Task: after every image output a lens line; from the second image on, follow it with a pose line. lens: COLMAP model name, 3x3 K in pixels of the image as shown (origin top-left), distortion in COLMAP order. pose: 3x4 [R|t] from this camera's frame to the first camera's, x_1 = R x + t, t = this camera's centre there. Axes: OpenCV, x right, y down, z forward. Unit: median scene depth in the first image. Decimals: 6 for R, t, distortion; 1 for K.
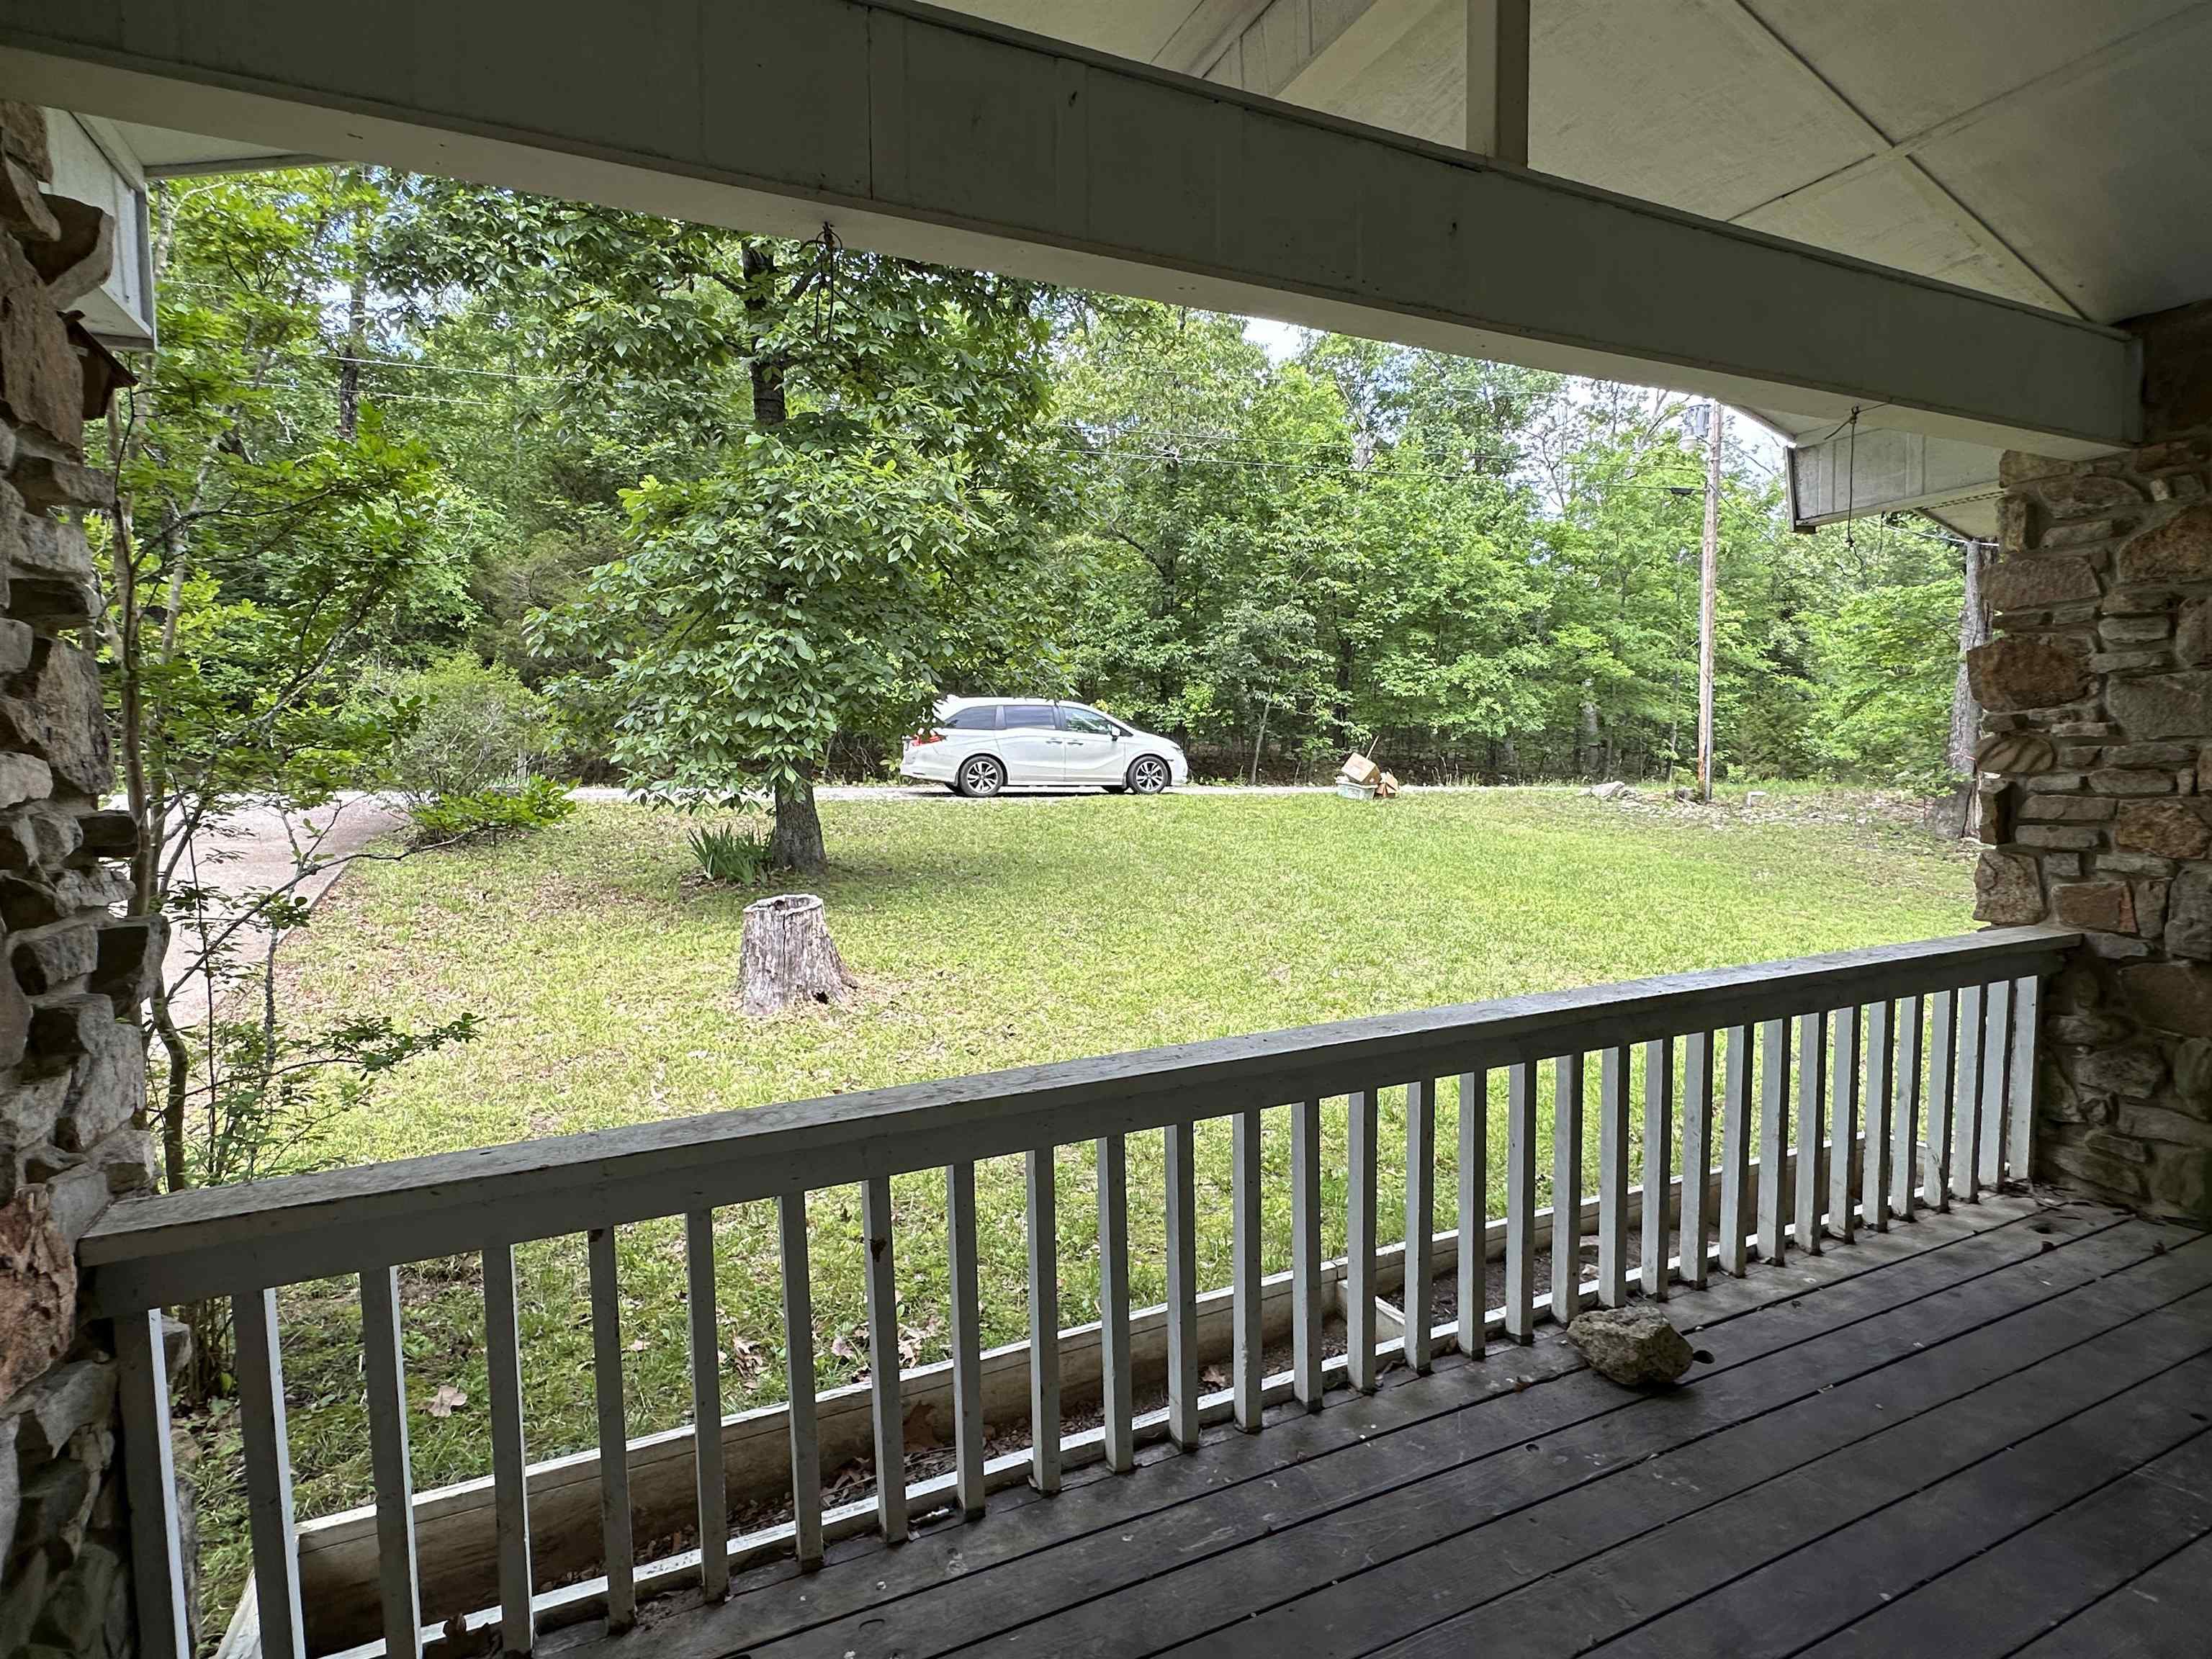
lens RADIAL K [[1127.6, 0, 1100.5], [0, 1127.6, 835.5], [0, 0, 1]] dist [-0.002436, -0.000822]
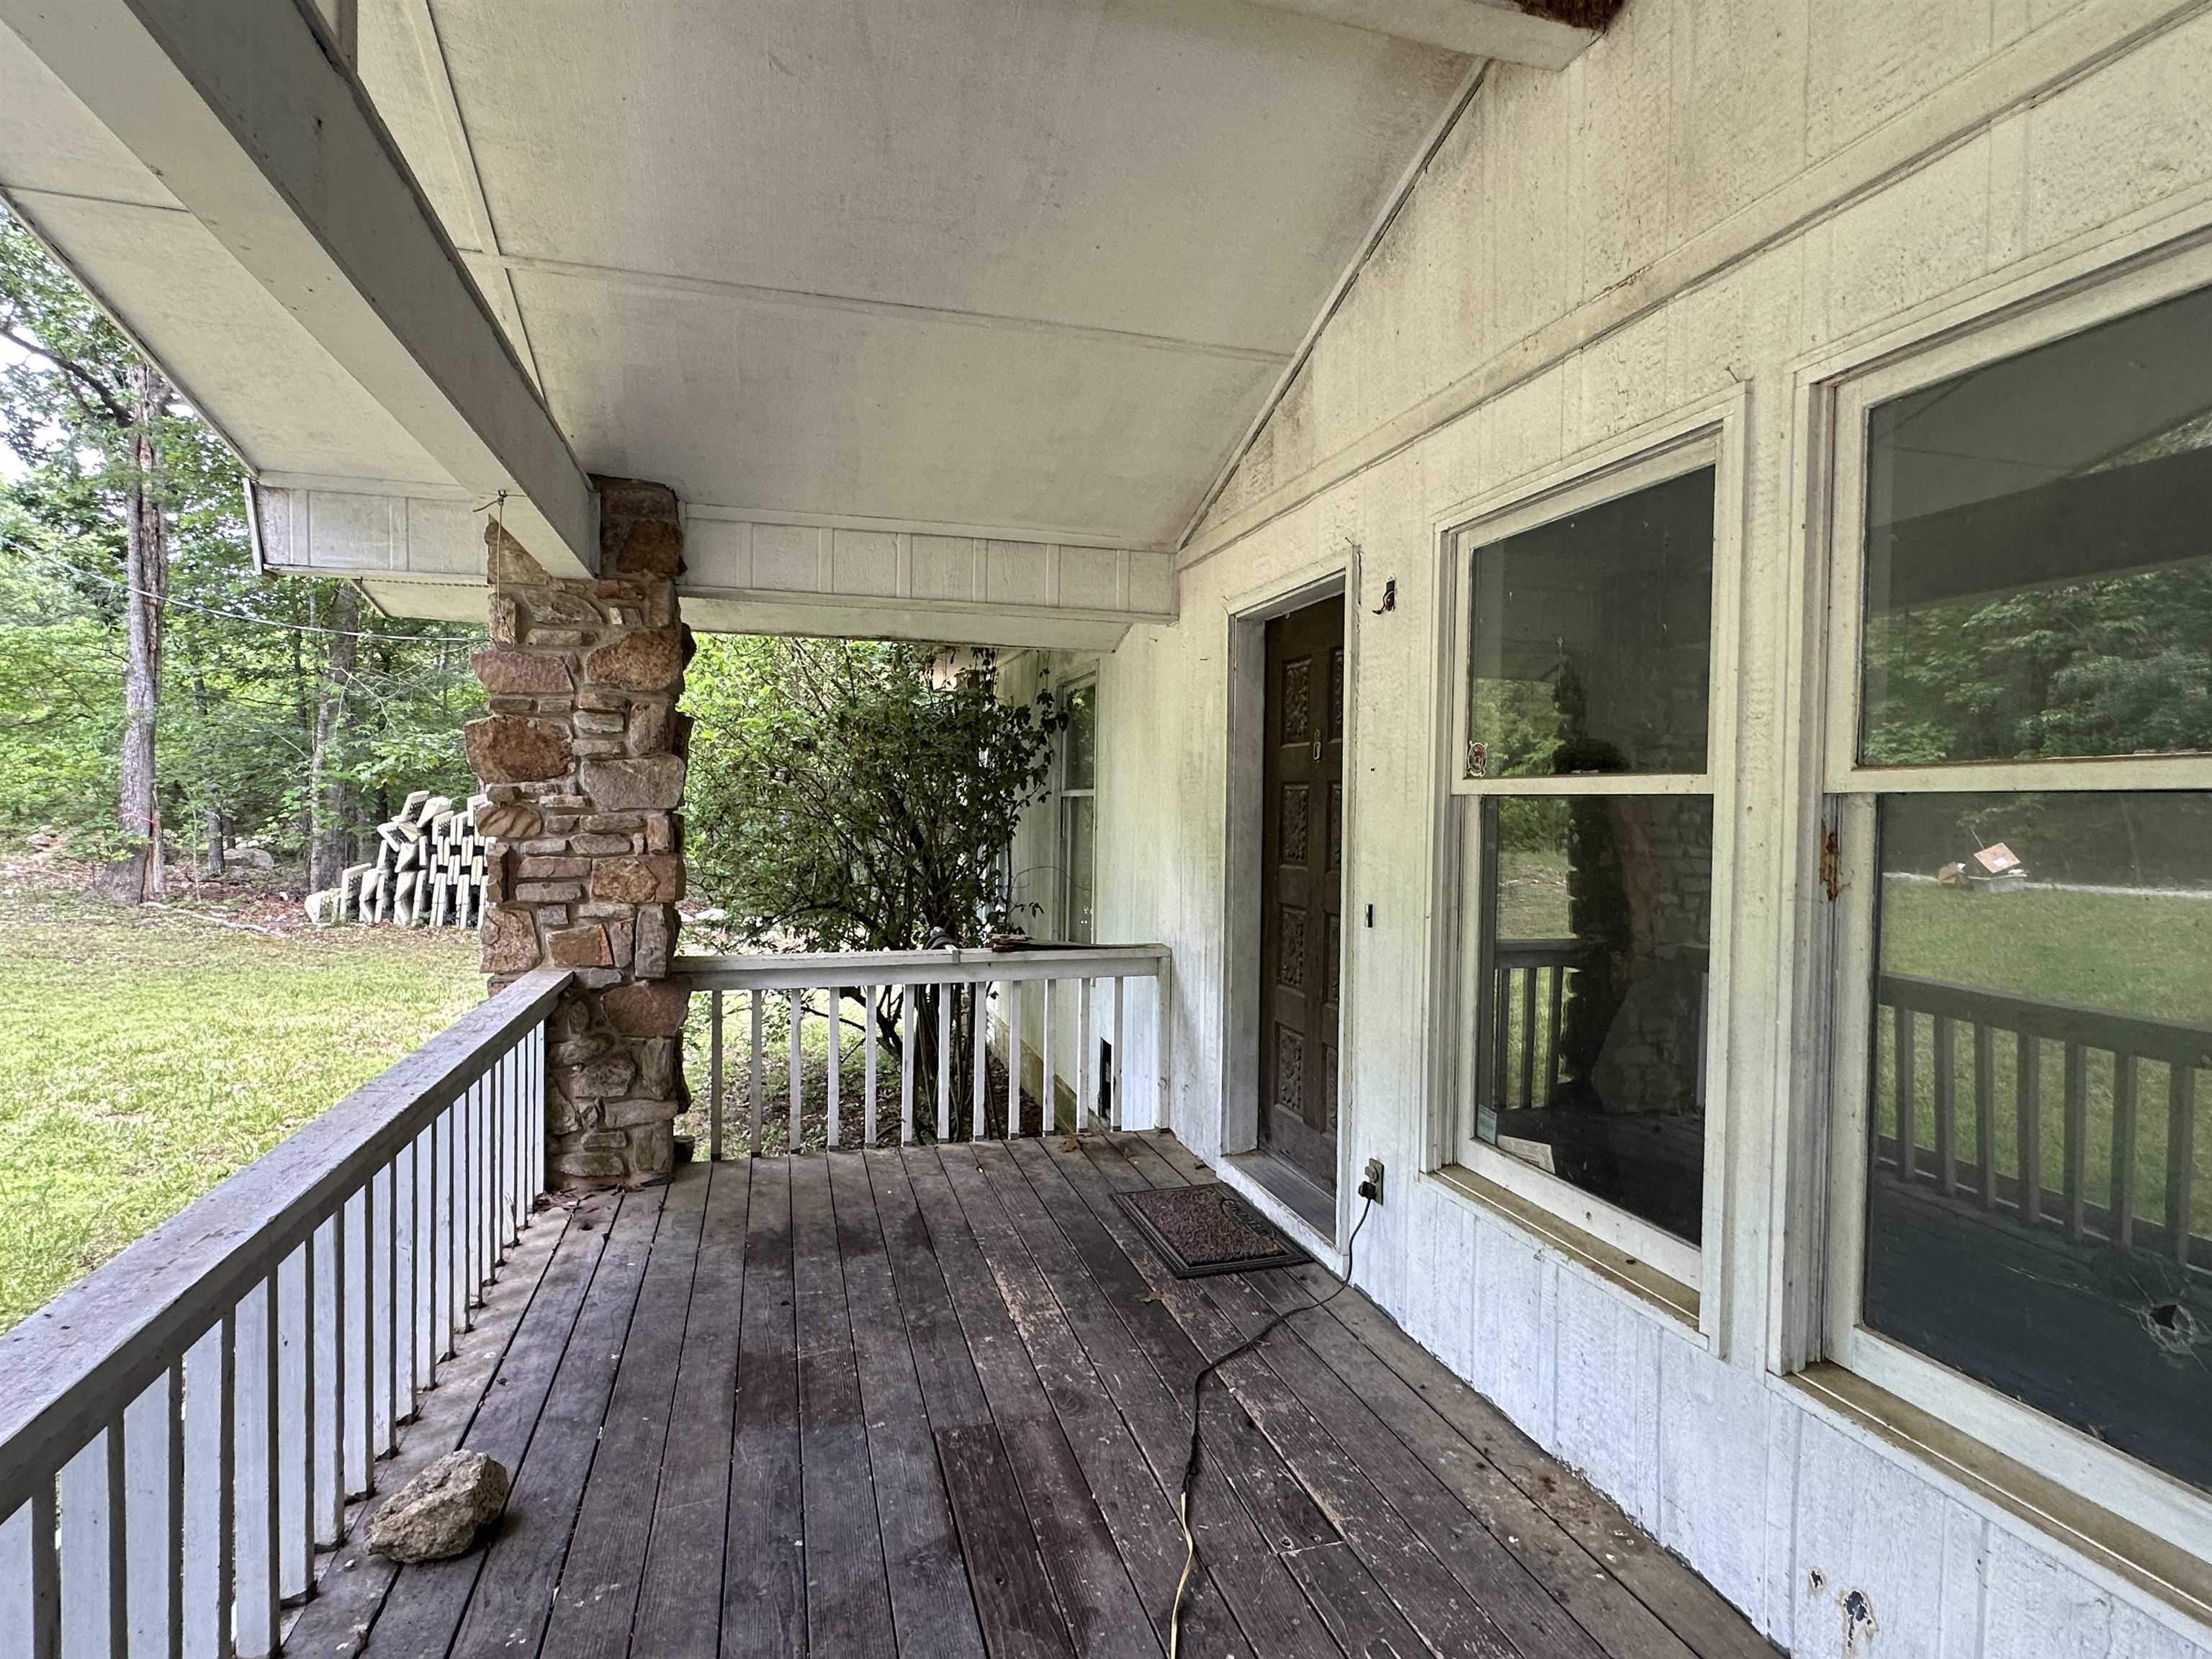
lens RADIAL K [[1127.6, 0, 1100.5], [0, 1127.6, 835.5], [0, 0, 1]] dist [-0.002436, -0.000822]
pose [[0.148704, -0.010821, 0.988823, -0.230935], [0.063132, 0.998004, 0.001427, -0.023734], [-0.986864, 0.062215, 0.149090, 0.263458]]
